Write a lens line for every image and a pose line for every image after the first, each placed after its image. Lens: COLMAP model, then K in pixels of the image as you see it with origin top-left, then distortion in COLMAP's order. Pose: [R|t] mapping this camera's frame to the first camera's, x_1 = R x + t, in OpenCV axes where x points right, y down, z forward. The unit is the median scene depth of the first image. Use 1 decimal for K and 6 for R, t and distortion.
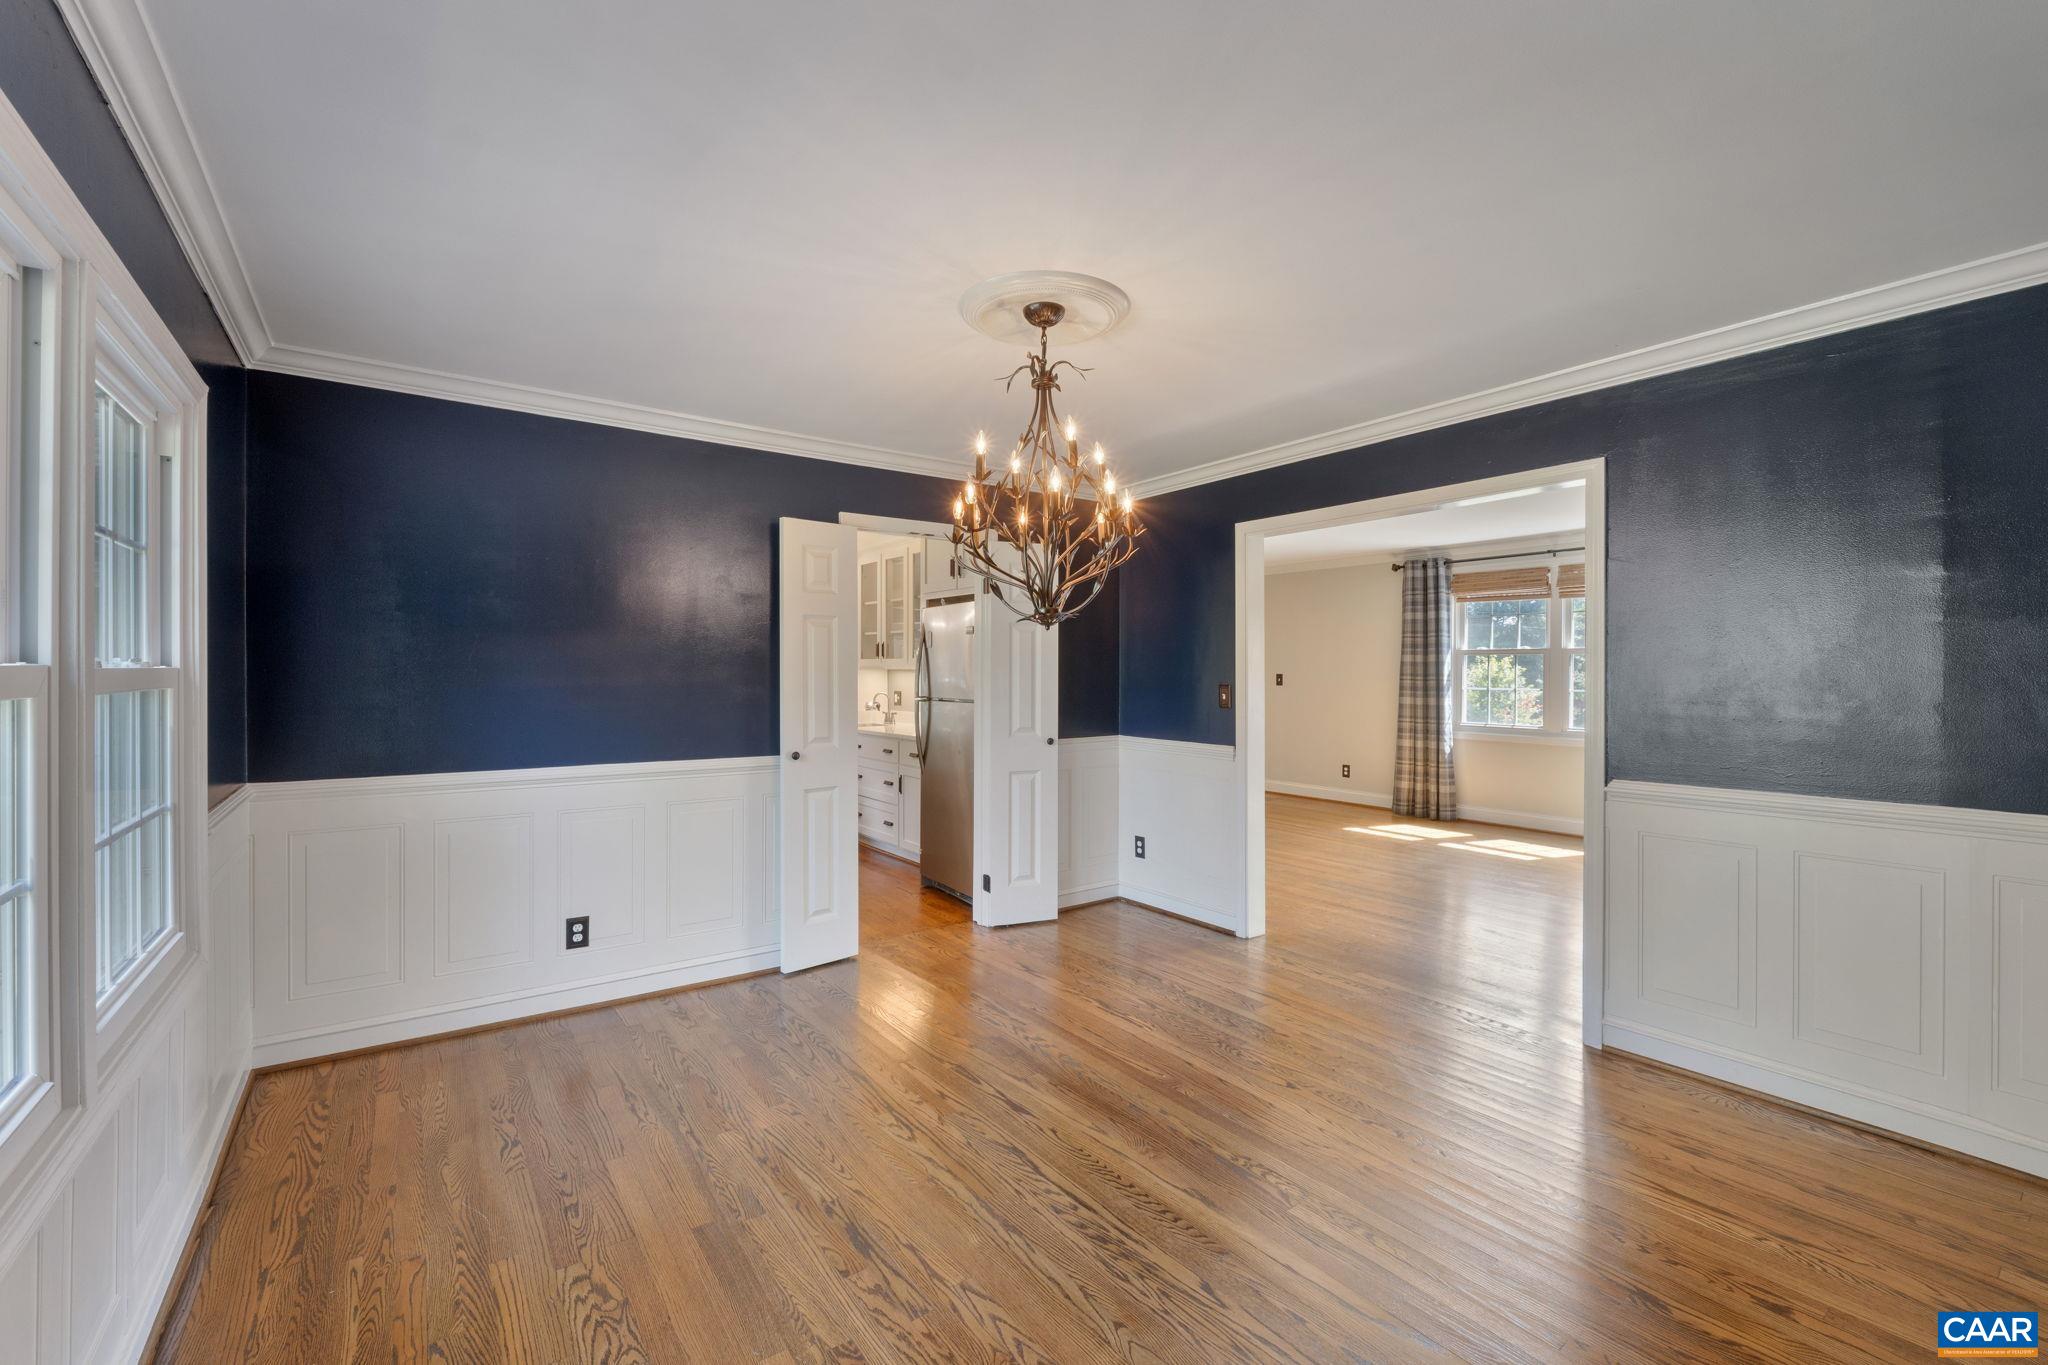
lens RADIAL K [[862.9, 0, 1011.5], [0, 862.9, 673.2], [0, 0, 1]] dist [-0.004353, -0.000888]
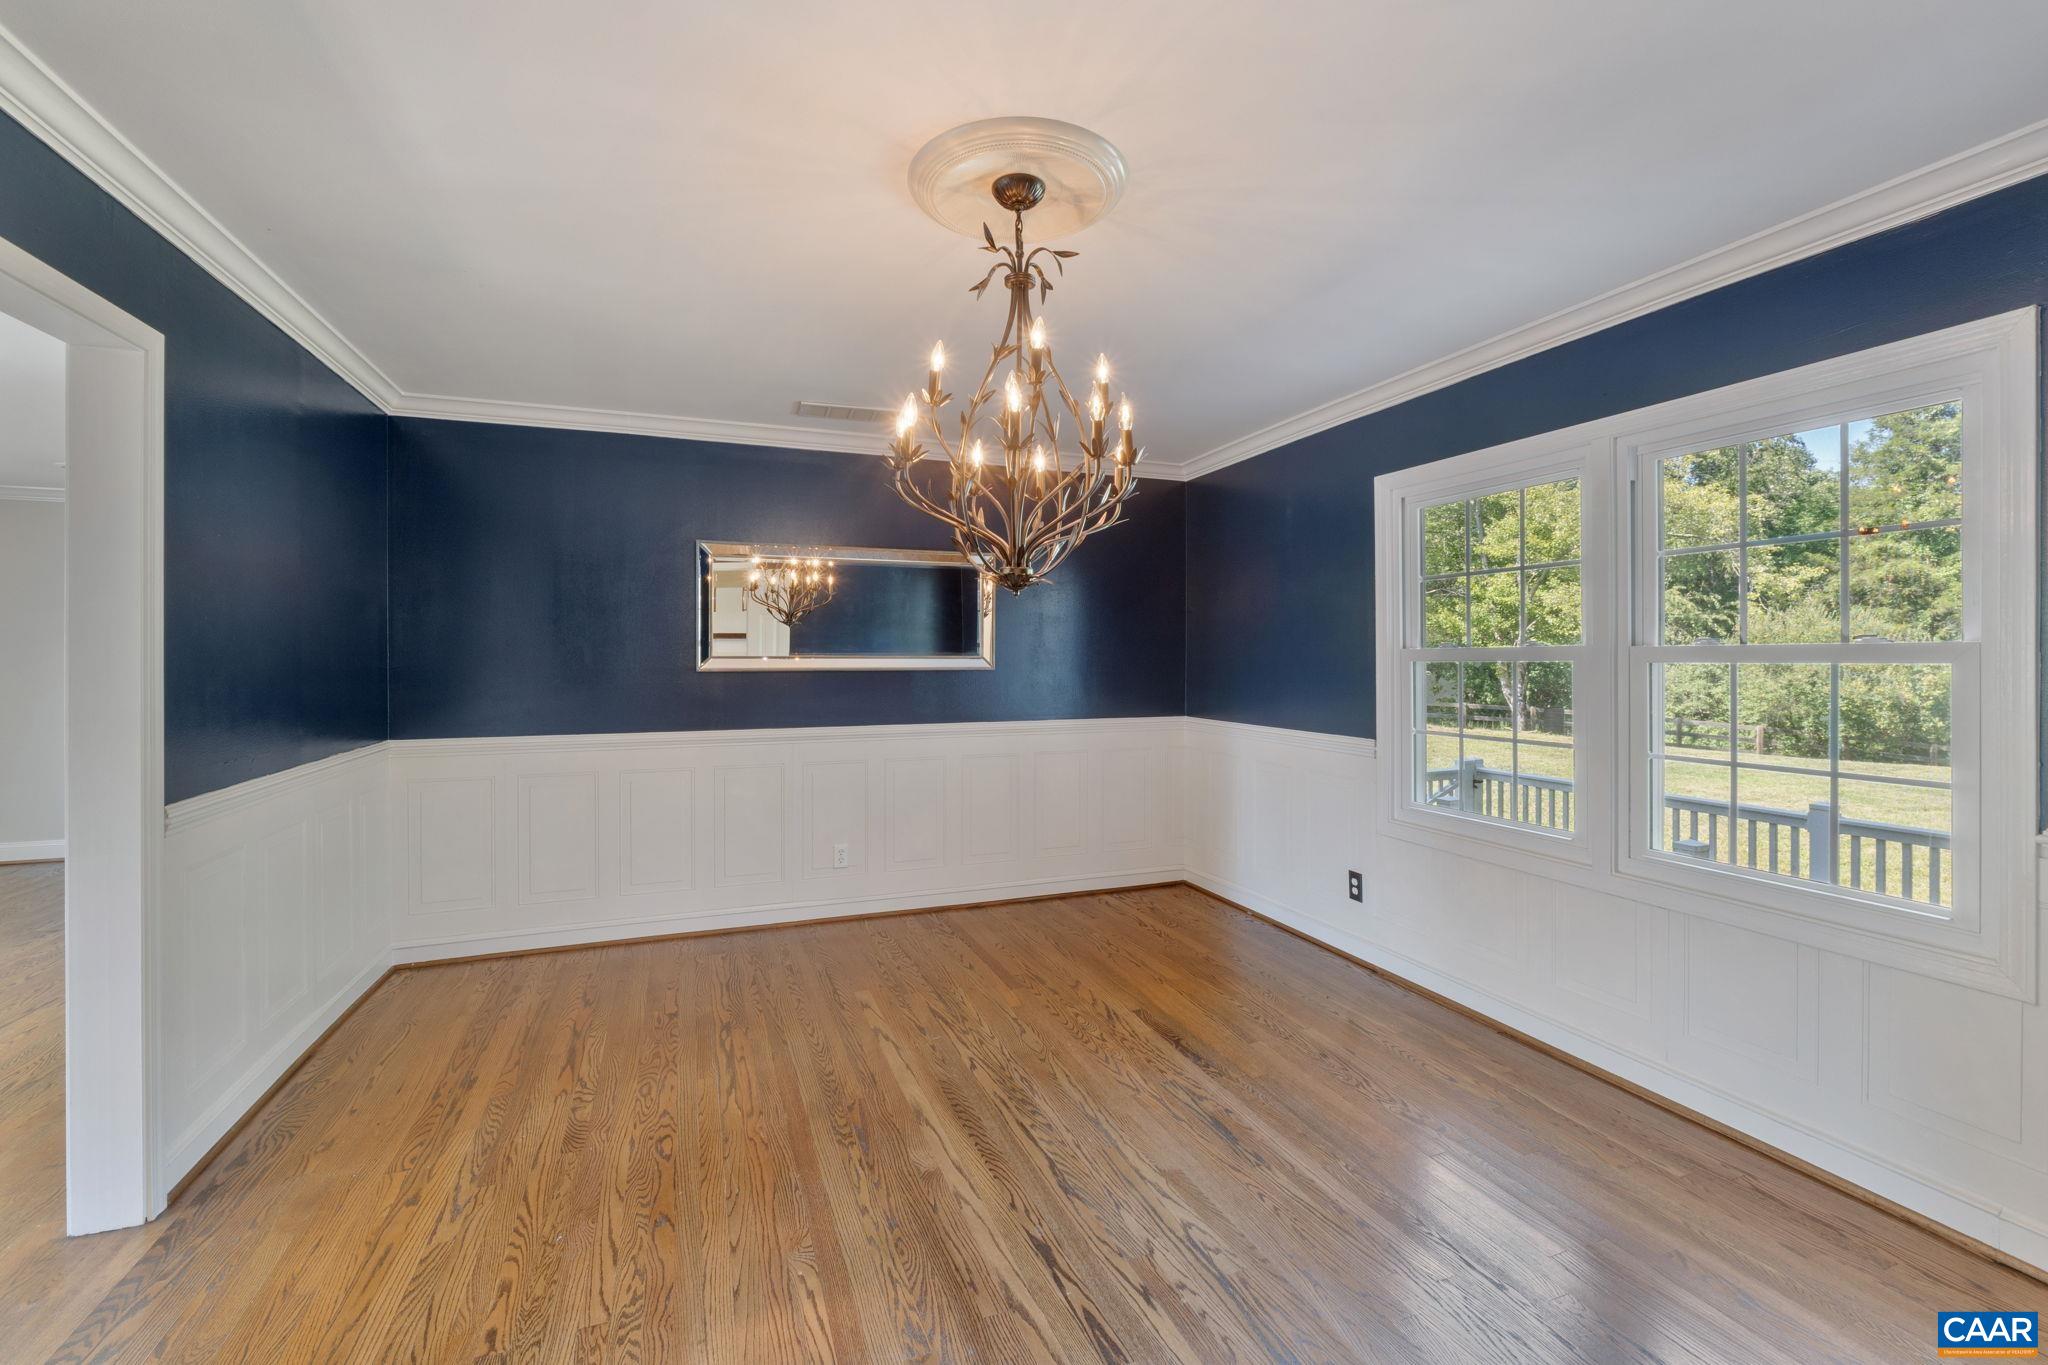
lens RADIAL K [[862.9, 0, 1003.8], [0, 862.9, 660.2], [0, 0, 1]] dist [-0.004353, -0.000888]
pose [[-0.964665, 0.000890, 0.263478, -0.175780], [0.003038, 0.999965, 0.007743, 0.000976], [-0.263462, 0.008269, -0.964634, 1.959804]]
